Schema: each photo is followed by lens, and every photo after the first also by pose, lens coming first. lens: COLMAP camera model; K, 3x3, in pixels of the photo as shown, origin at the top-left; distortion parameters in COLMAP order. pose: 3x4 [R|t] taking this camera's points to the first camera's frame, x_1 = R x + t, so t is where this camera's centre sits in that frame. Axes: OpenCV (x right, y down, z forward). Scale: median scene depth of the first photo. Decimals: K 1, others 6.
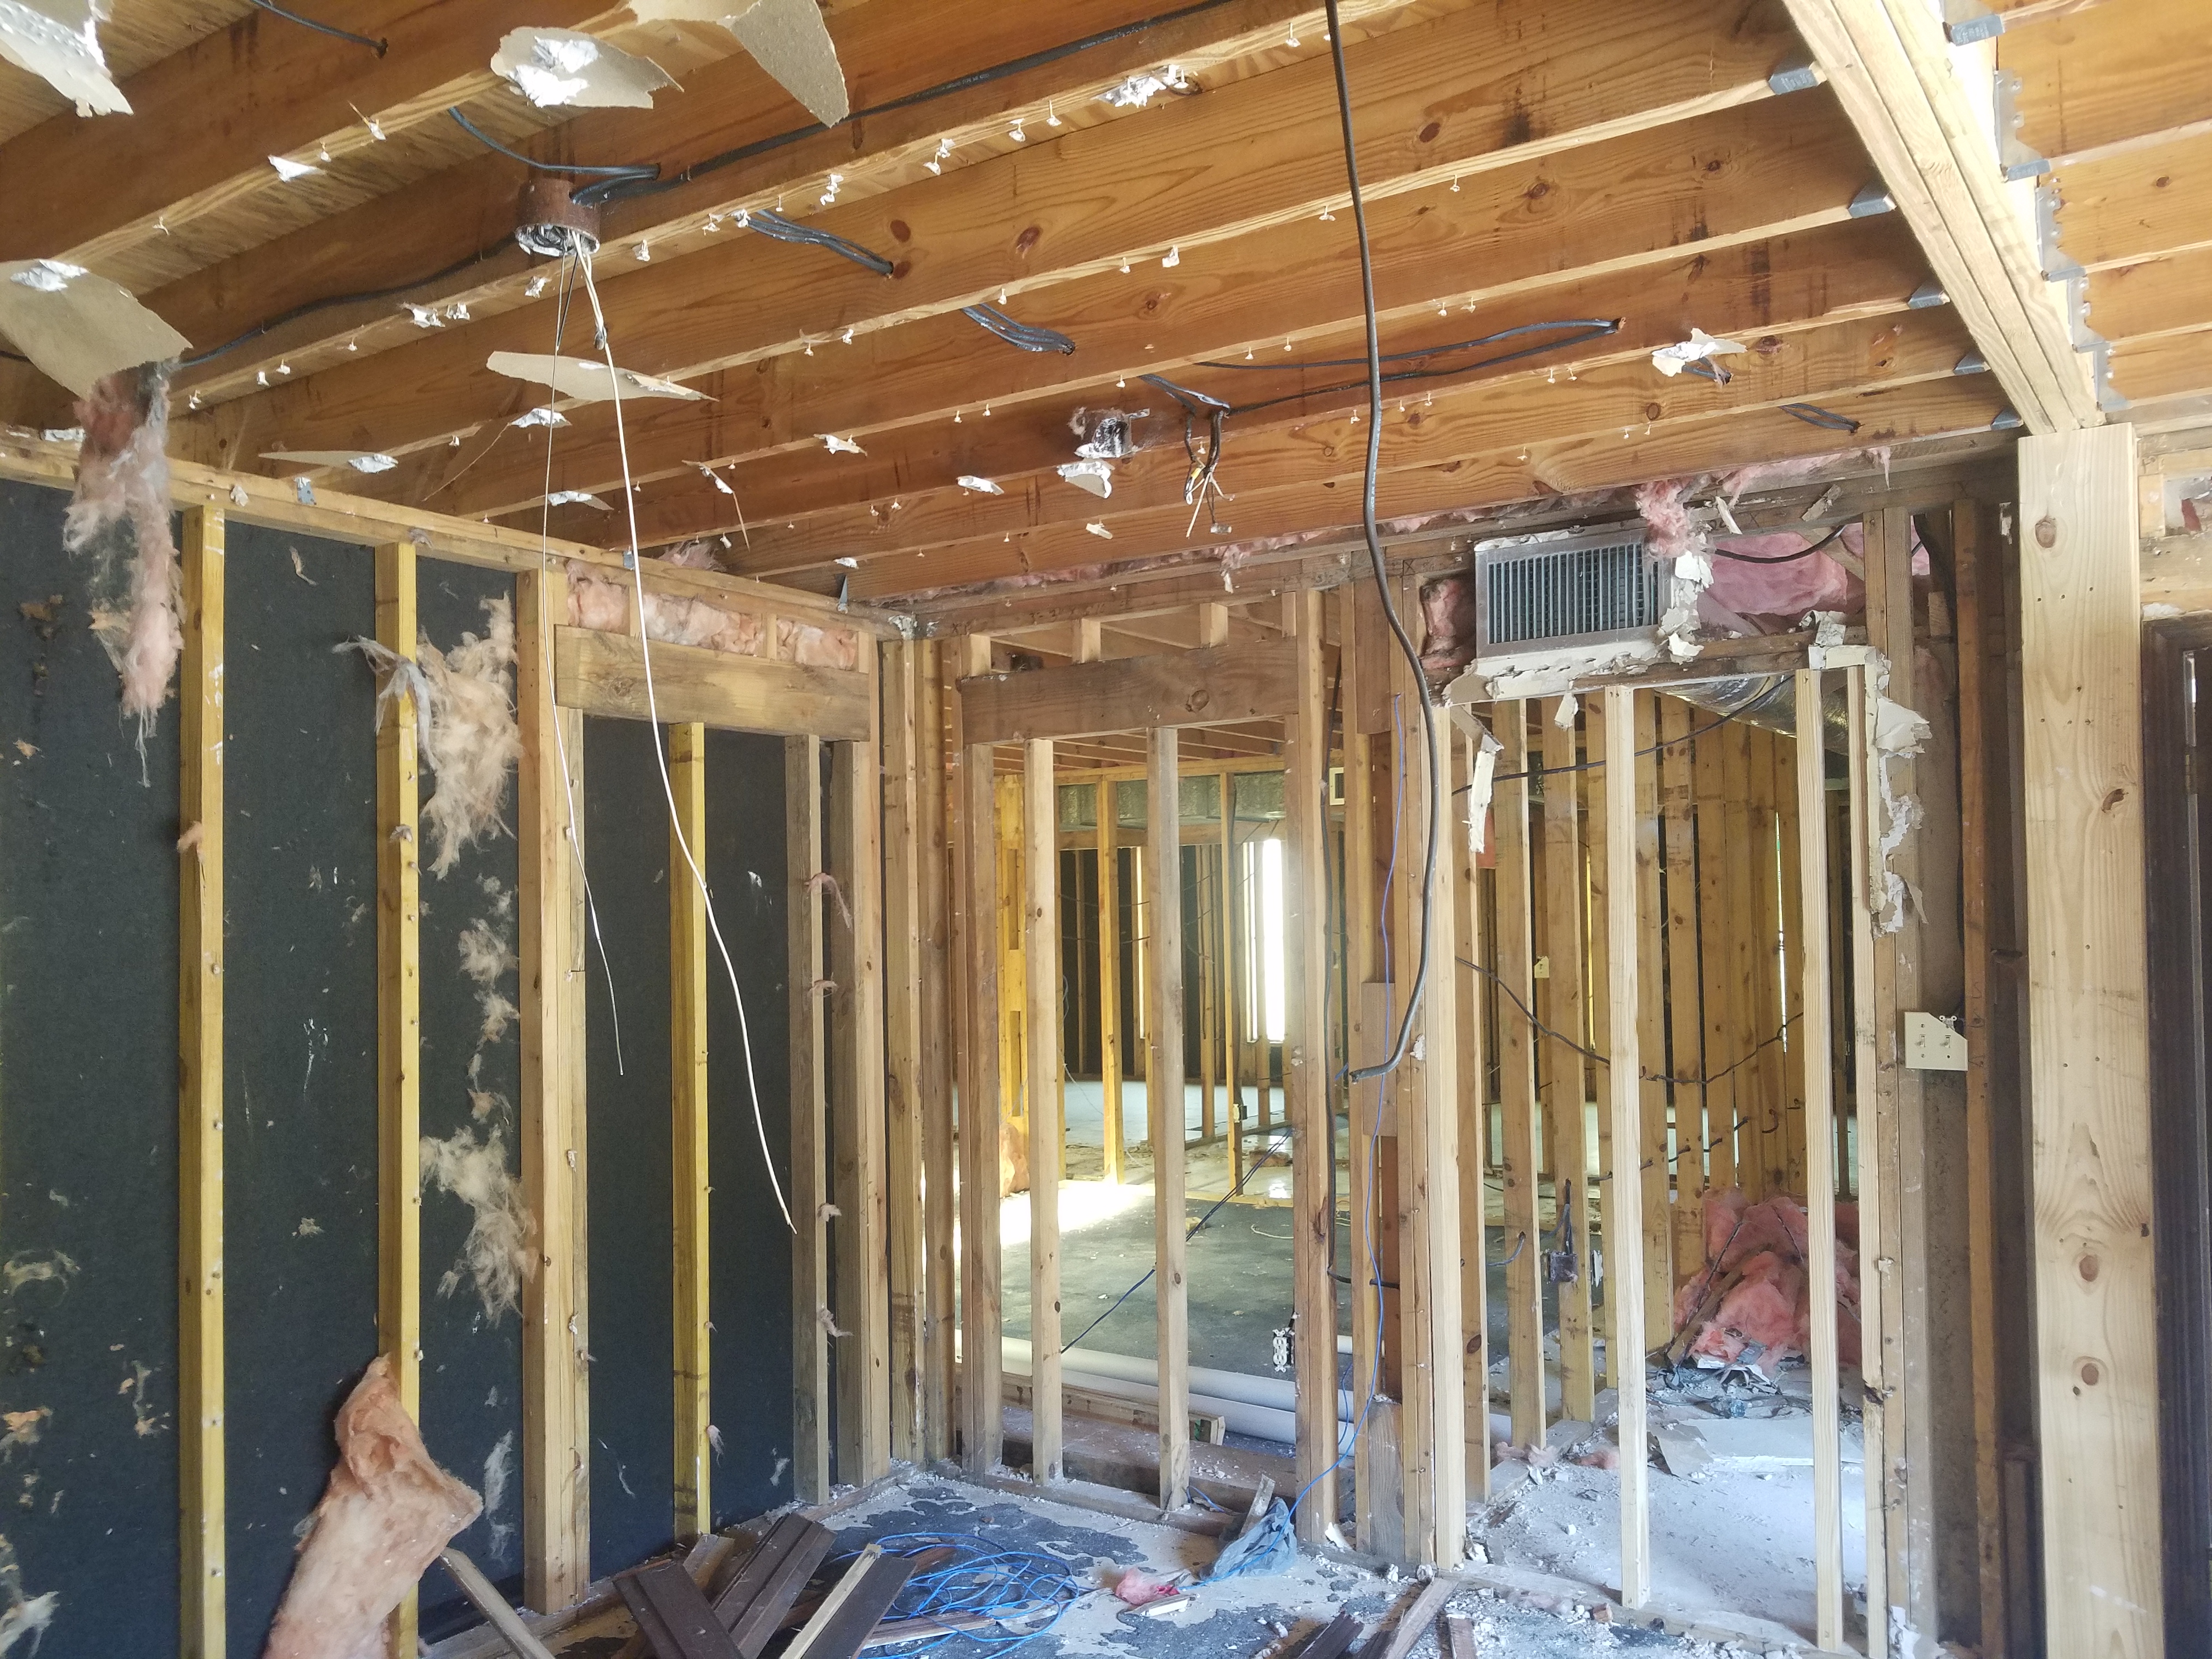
lens RADIAL K [[1743.2, 0, 1125.3], [0, 1743.2, 873.7], [0, 0, 1]] dist [0.003889, 0.004643]
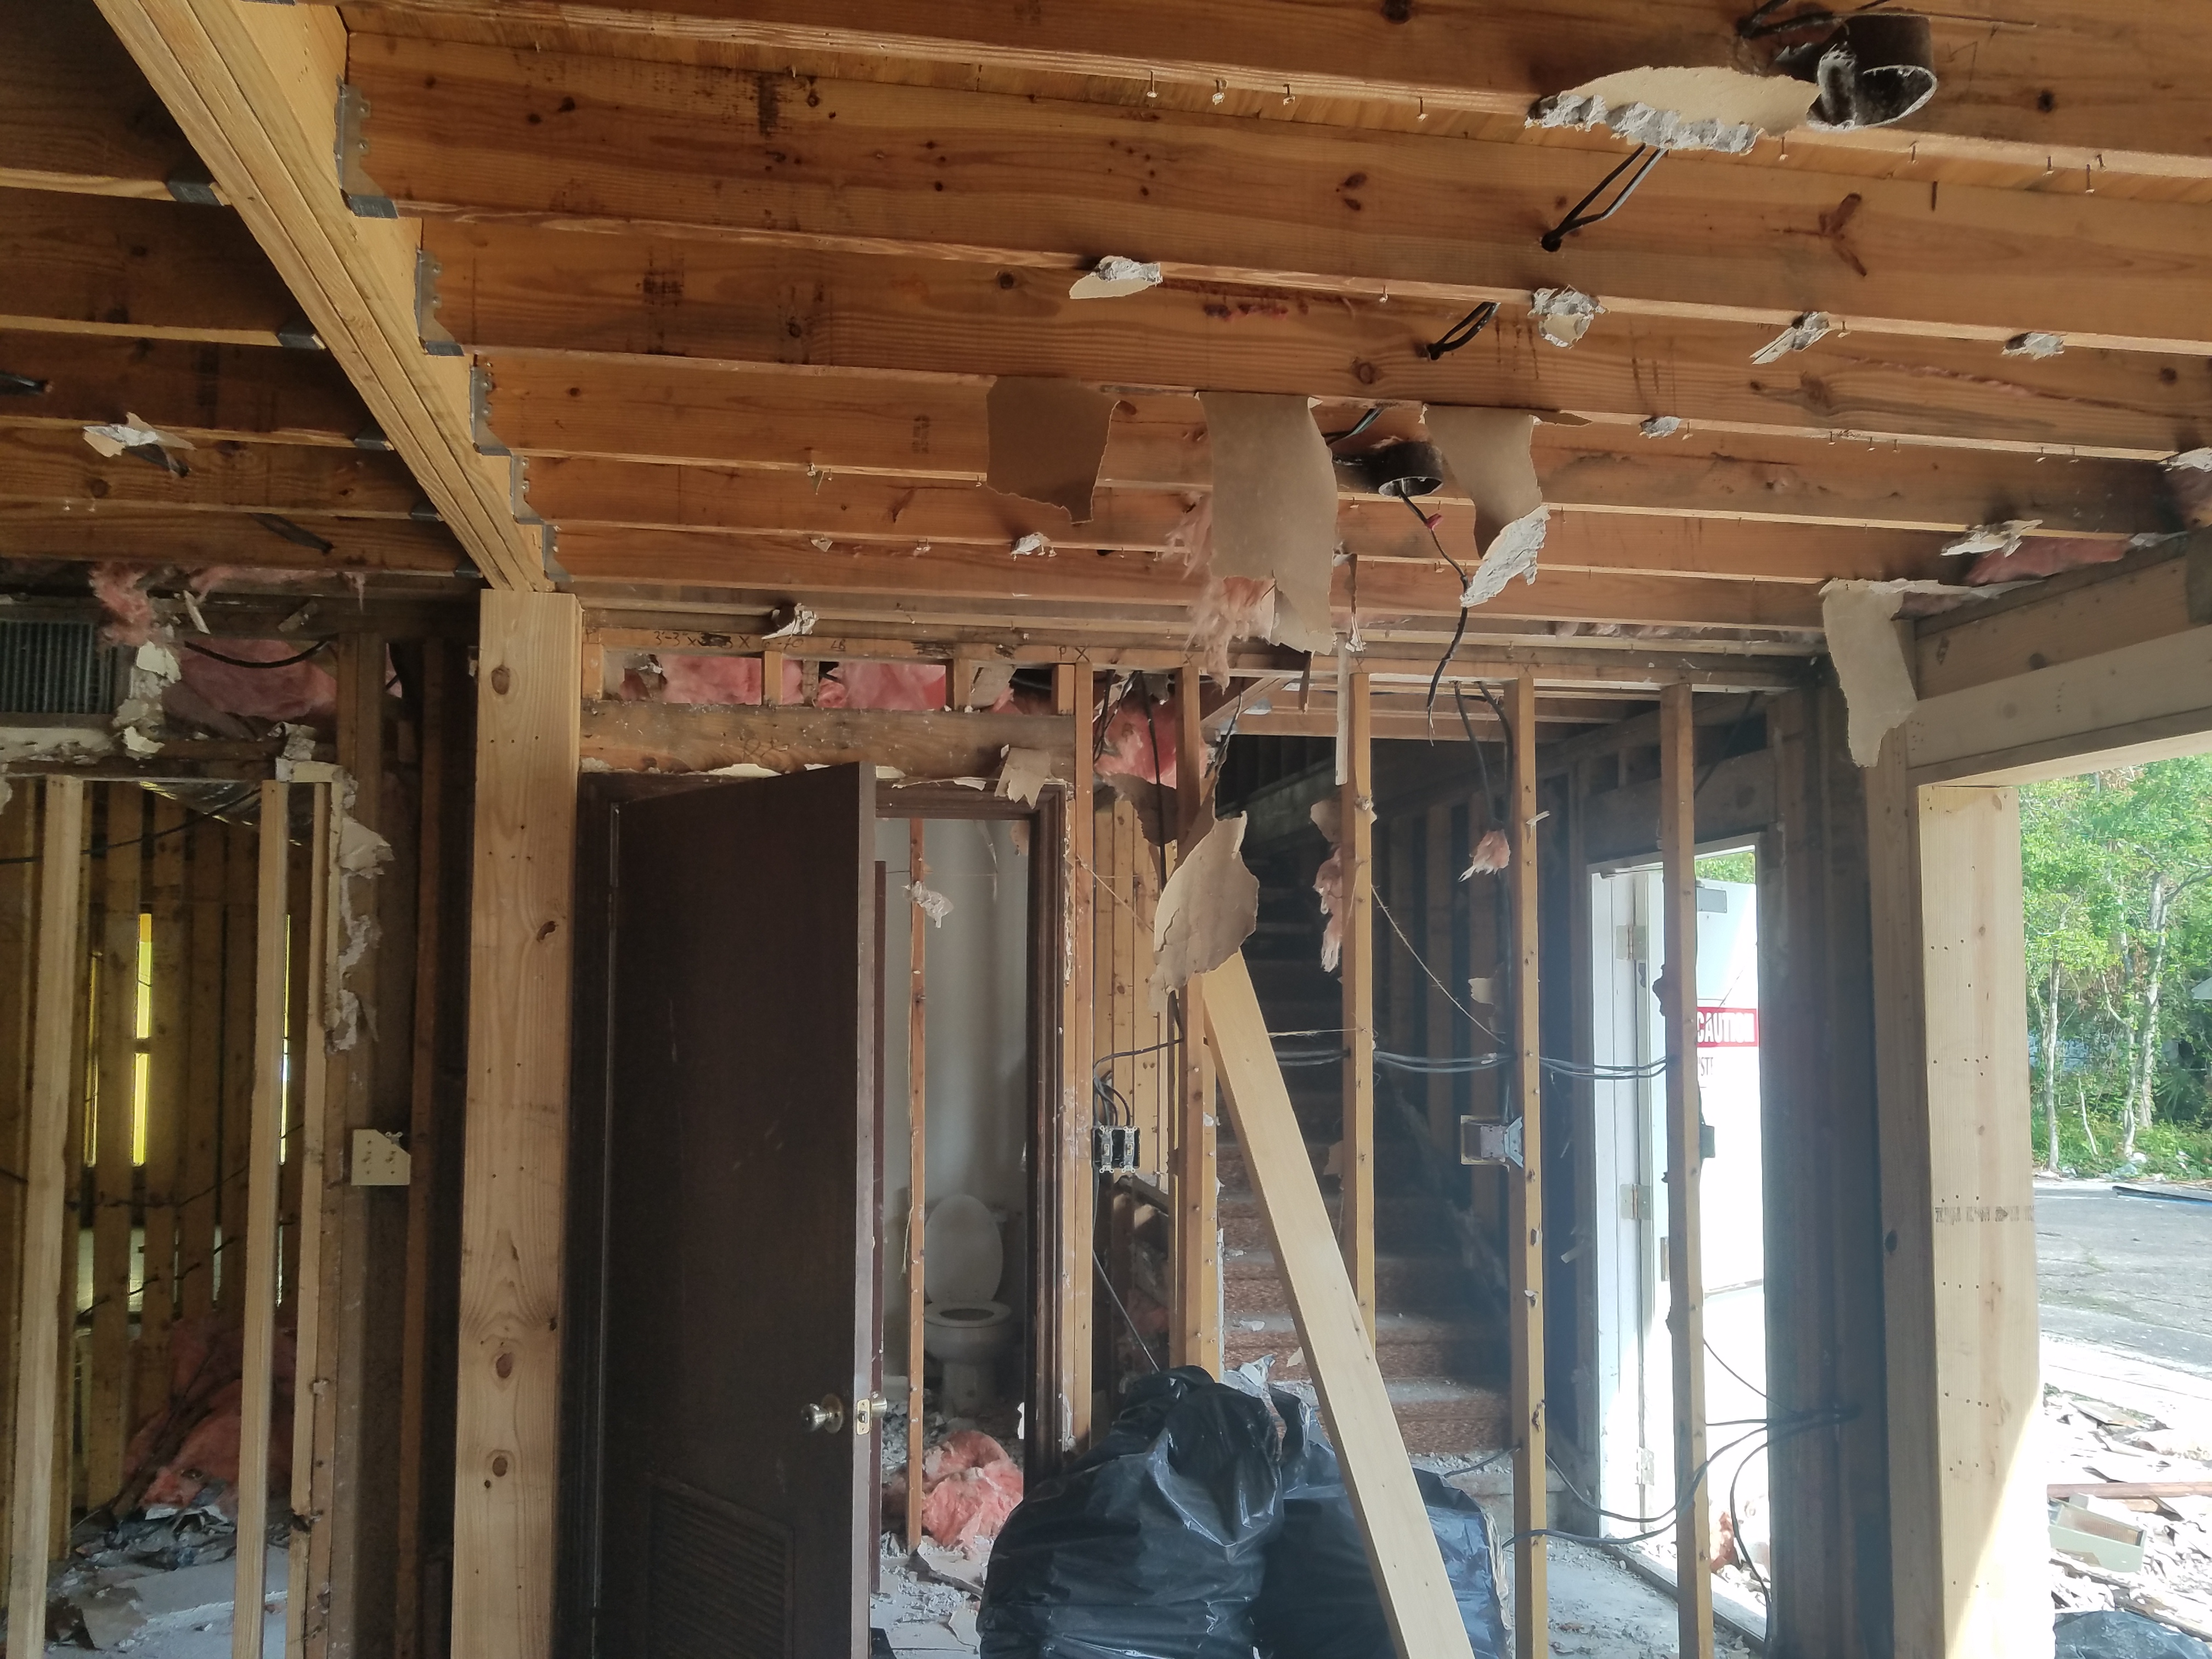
lens RADIAL K [[1743.2, 0, 1092.8], [0, 1743.2, 890.2], [0, 0, 1]] dist [0.003889, 0.004643]
pose [[0.719488, 0.063918, 0.691557, 0.047497], [-0.029834, 0.997681, -0.061172, -0.009532], [-0.693864, 0.023381, 0.719727, -0.024762]]
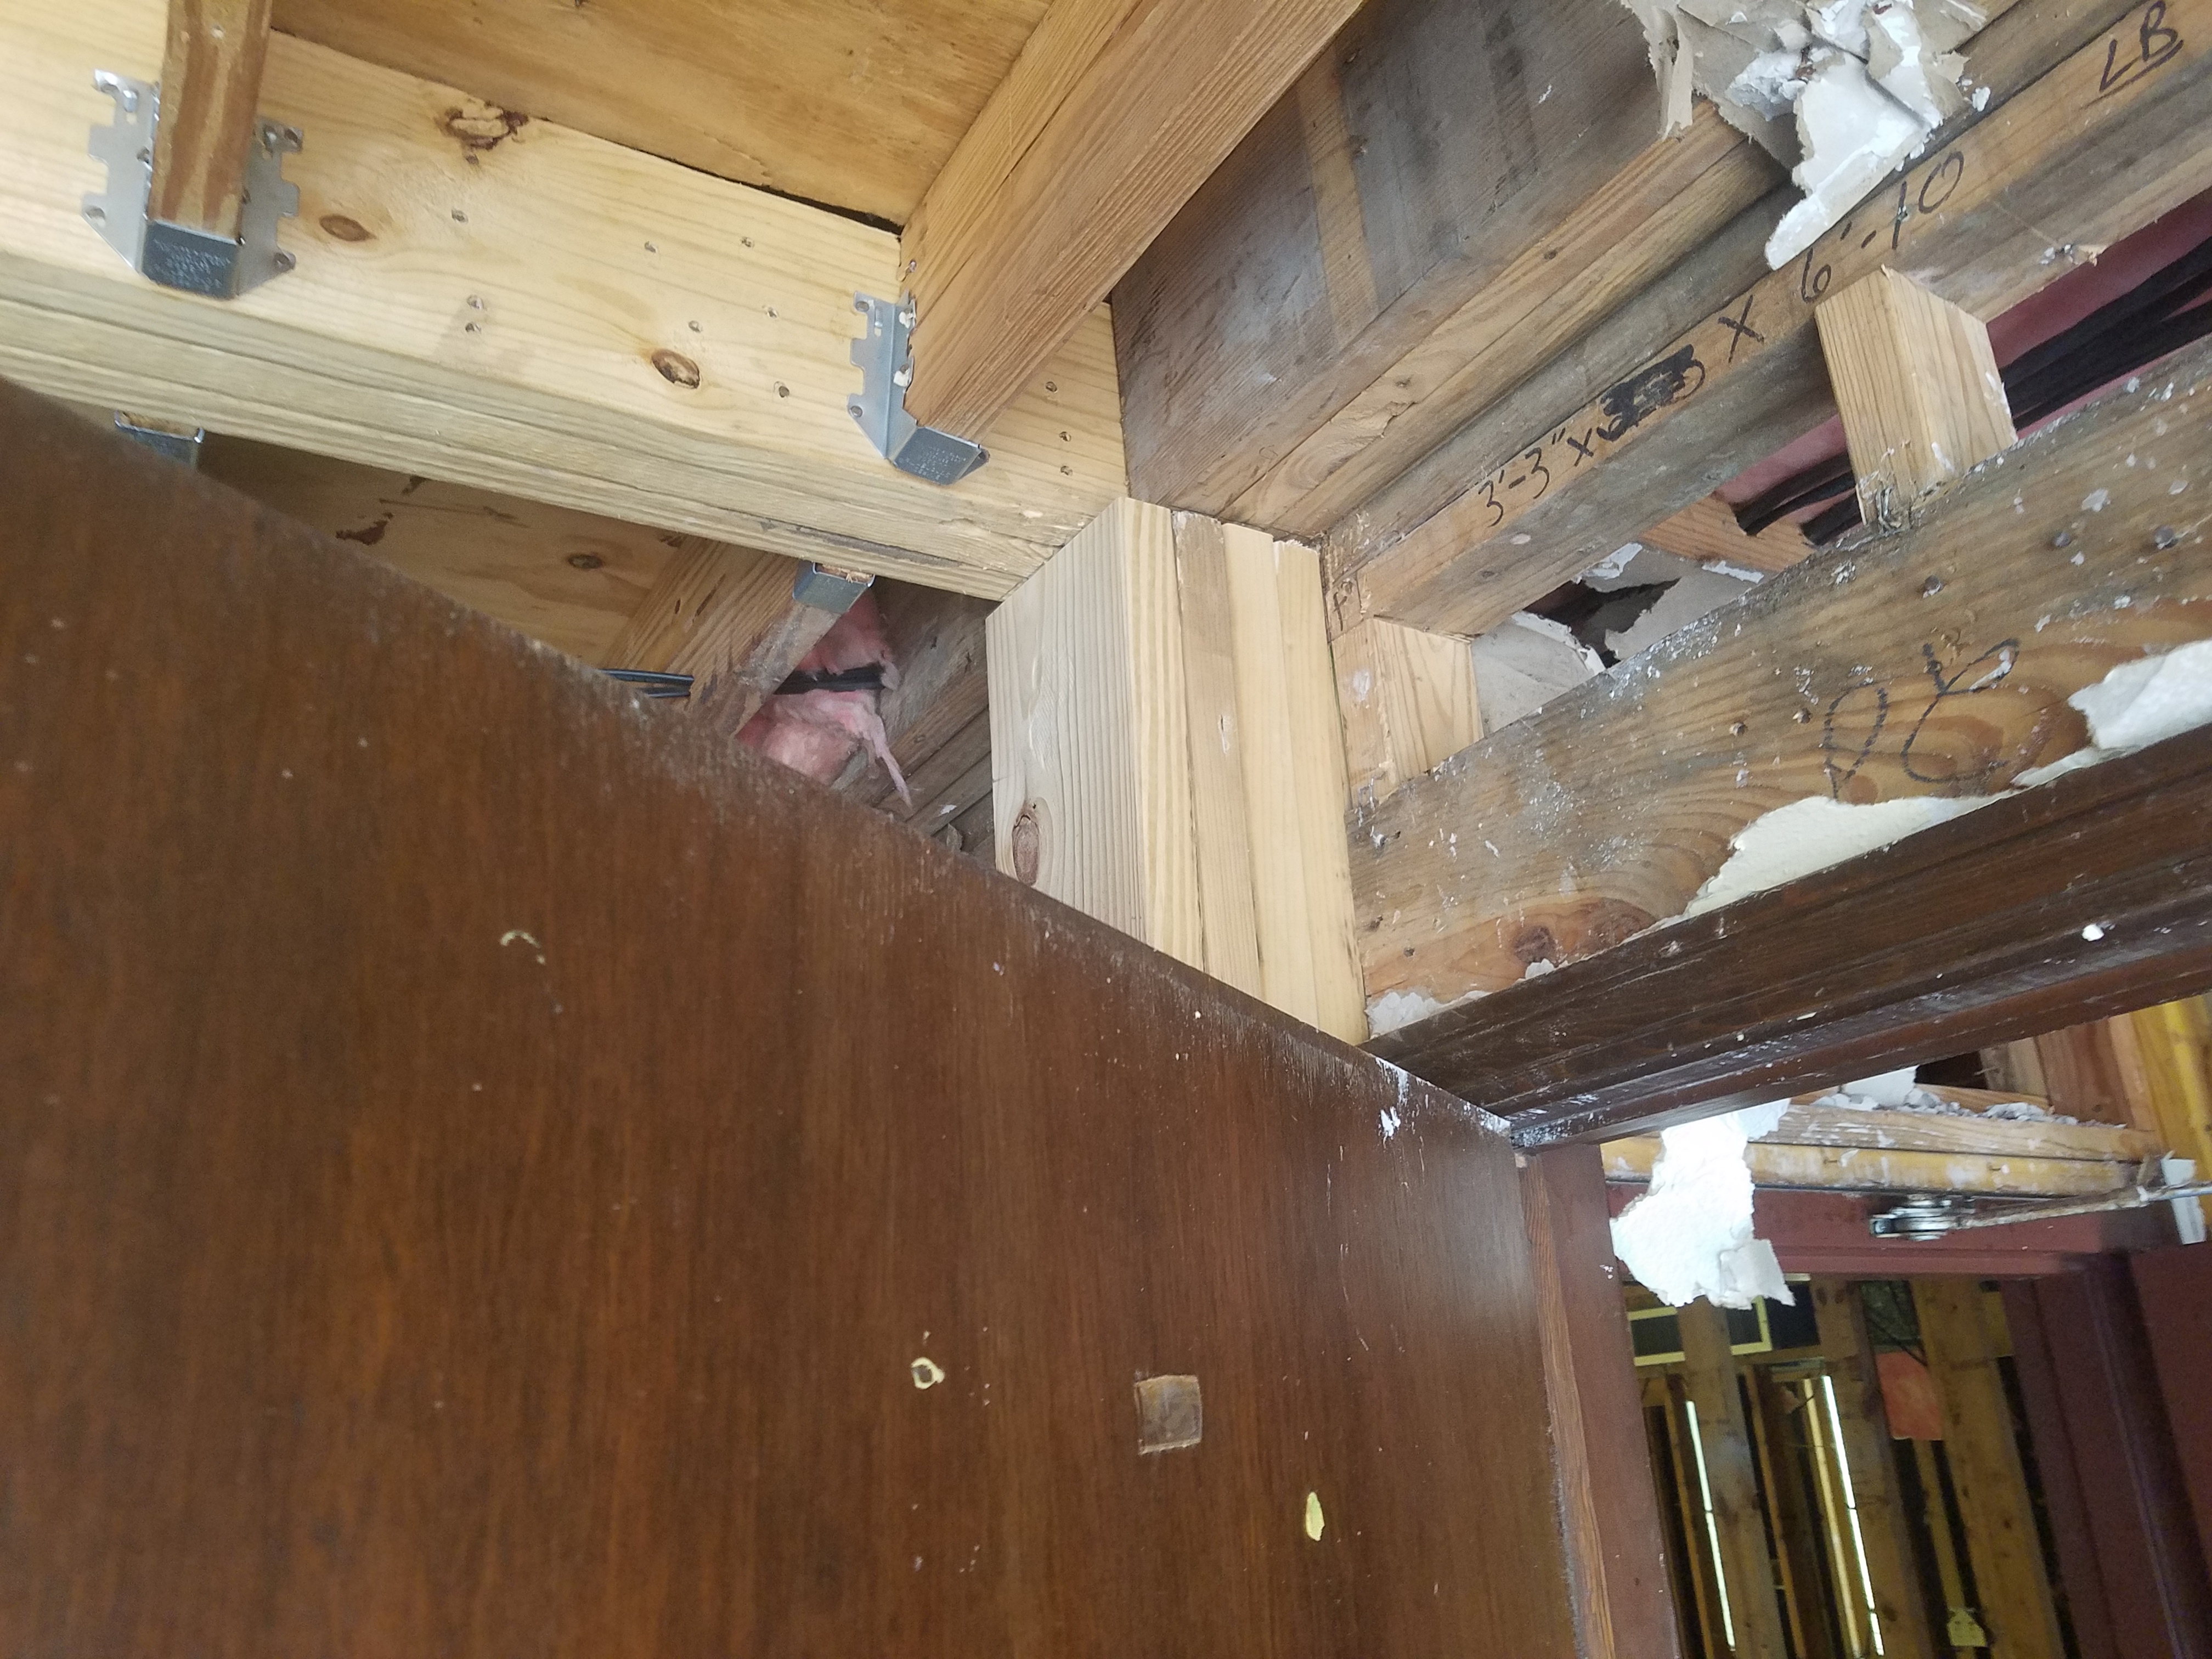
lens RADIAL K [[1743.2, 0, 1115.0], [0, 1743.2, 909.9], [0, 0, 1]] dist [0.003889, 0.004643]
pose [[0.906635, -0.169453, -0.386391, 0.621484], [0.057125, 0.956671, -0.285513, -0.074898], [0.418030, 0.236783, 0.877032, 0.649570]]
